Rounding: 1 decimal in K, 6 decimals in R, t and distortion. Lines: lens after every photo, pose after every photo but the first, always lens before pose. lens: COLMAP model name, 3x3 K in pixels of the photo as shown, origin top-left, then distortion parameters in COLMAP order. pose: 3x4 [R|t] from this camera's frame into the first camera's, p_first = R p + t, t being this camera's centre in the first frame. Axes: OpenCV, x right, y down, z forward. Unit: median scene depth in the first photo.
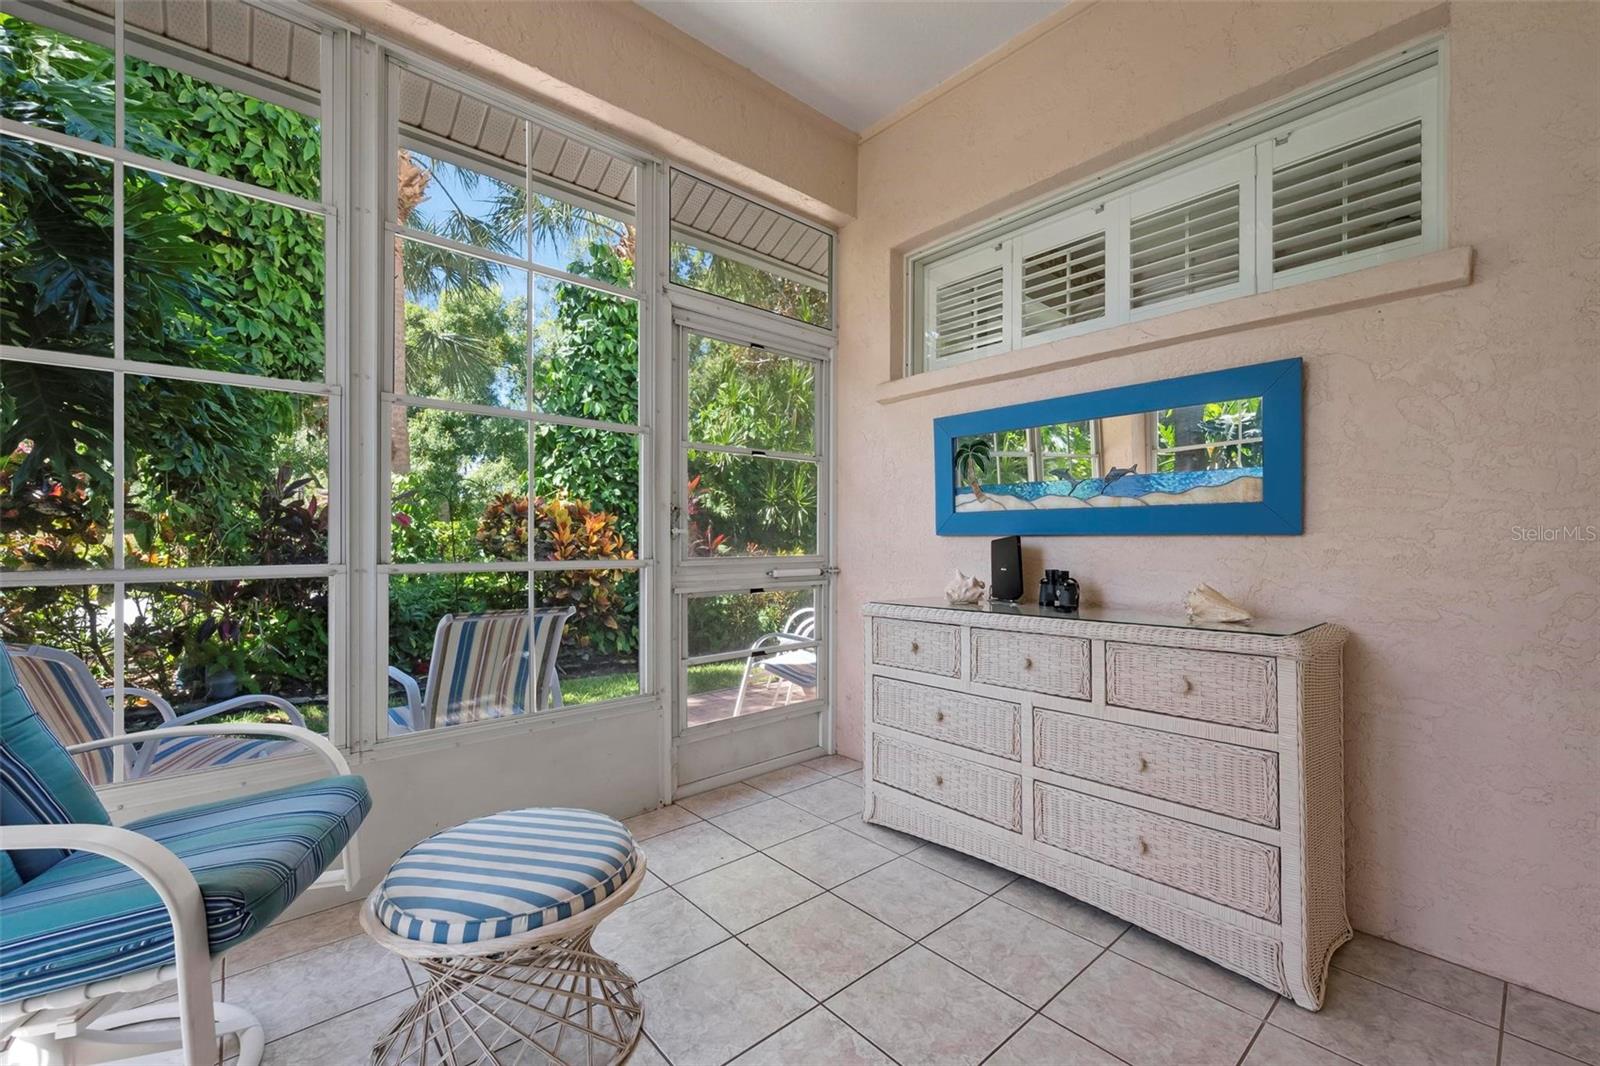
lens RADIAL K [[653.9, 0, 805.8], [0, 653.9, 538.6], [0, 0, 1]] dist [-0.003101, -0.000105]
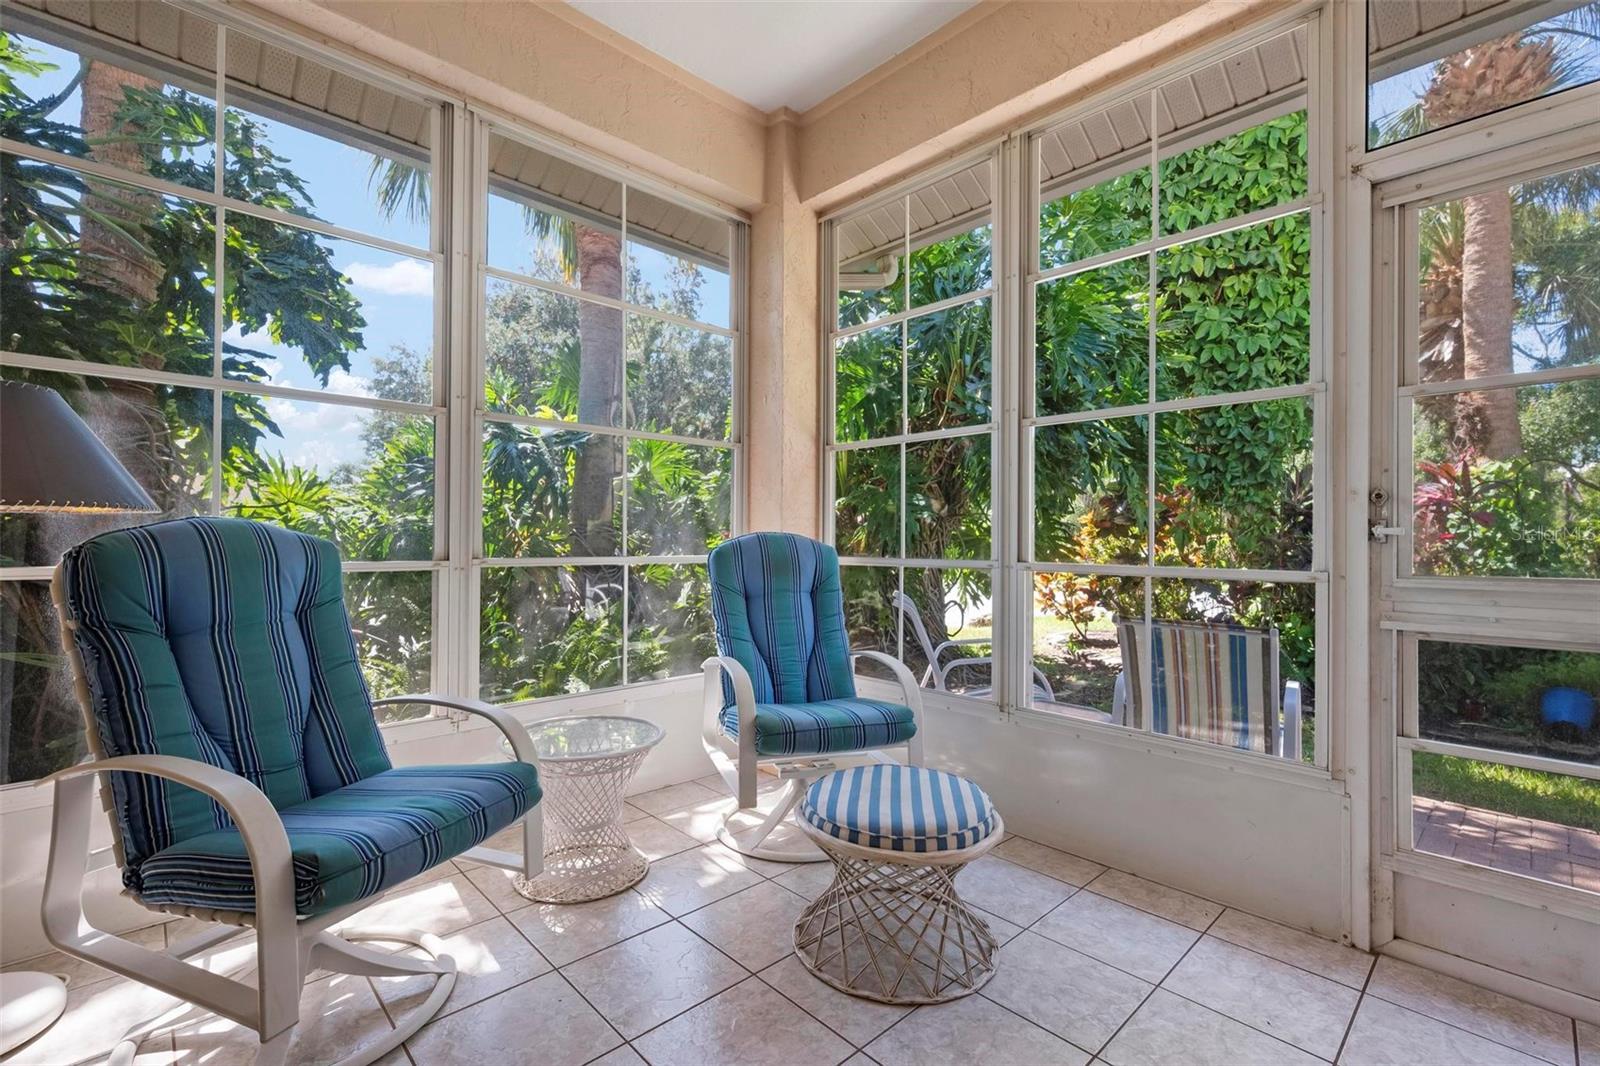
lens RADIAL K [[697.1, 0, 798.2], [0, 697.1, 534.4], [0, 0, 1]] dist [-0.008848, 0.000013]
pose [[0.032917, -0.008223, -0.999424, 0.257990], [-0.005410, 0.999950, -0.008406, 0.000342], [0.999443, 0.005684, 0.032871, 0.228410]]
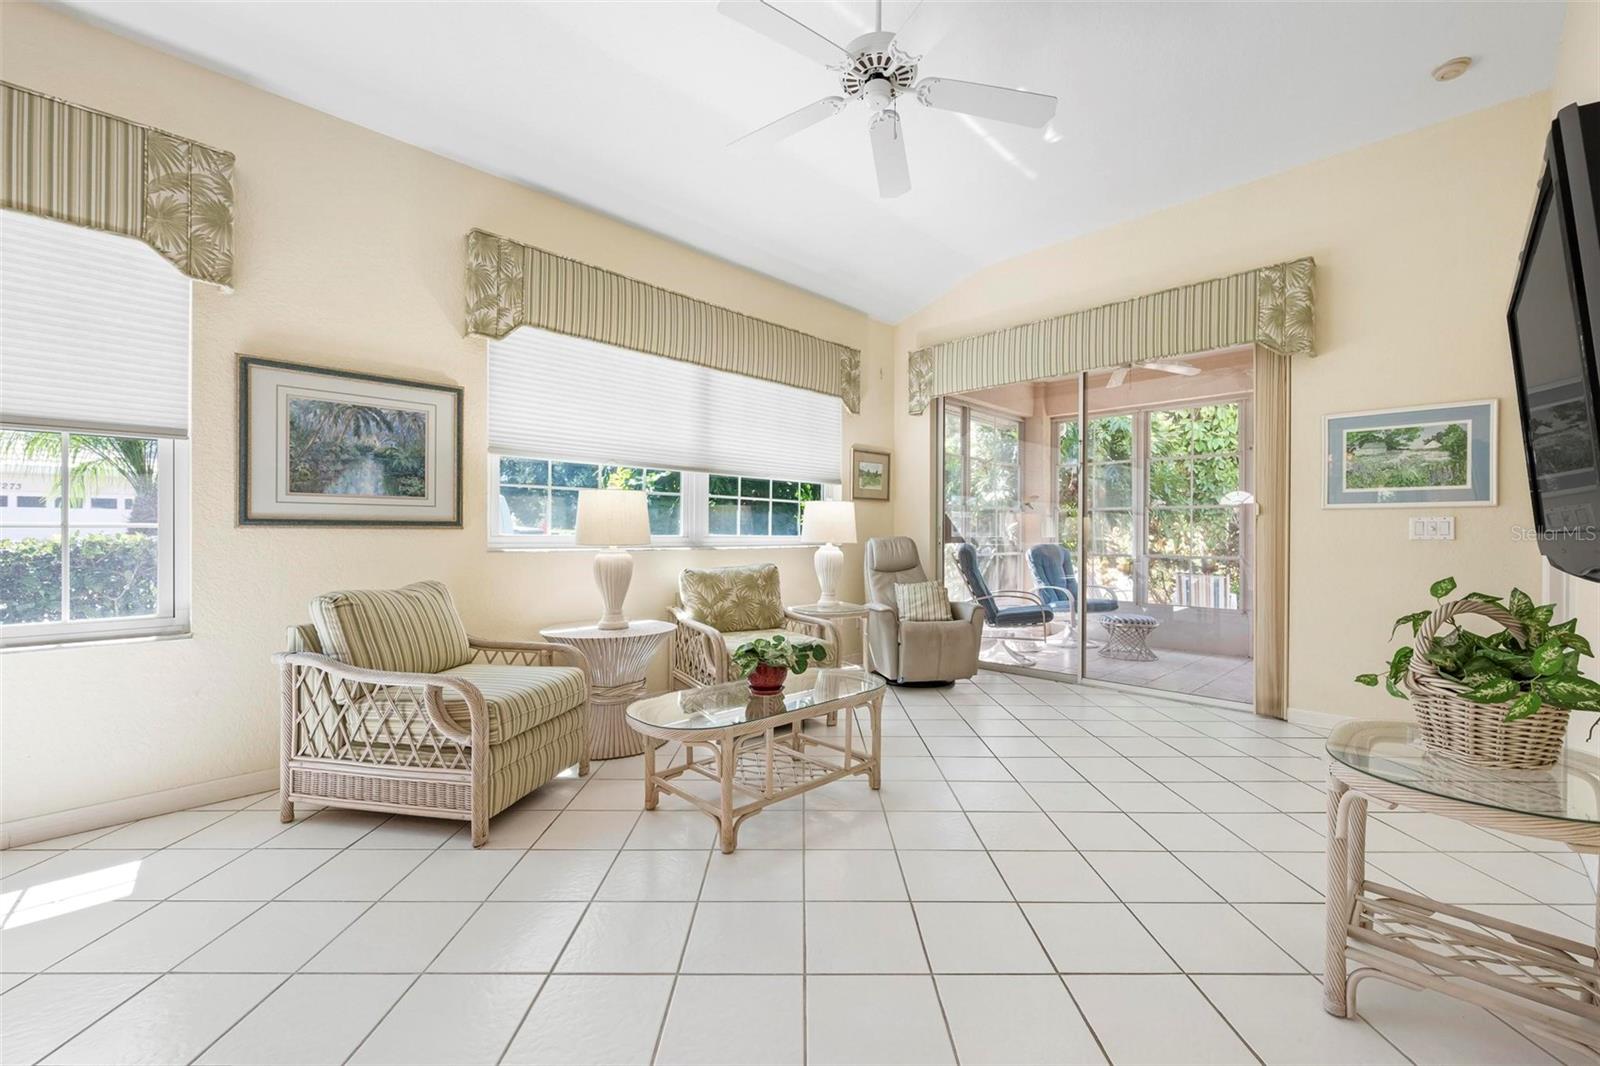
lens RADIAL K [[651.1, 0, 808.5], [0, 651.1, 534.7], [0, 0, 1]] dist [-0.002730, -0.000403]
pose [[0.070007, -0.000396, -0.997546, 1.163345], [-0.002790, 0.999996, -0.000593, -0.025823], [0.997543, 0.002825, 0.070006, -0.457407]]
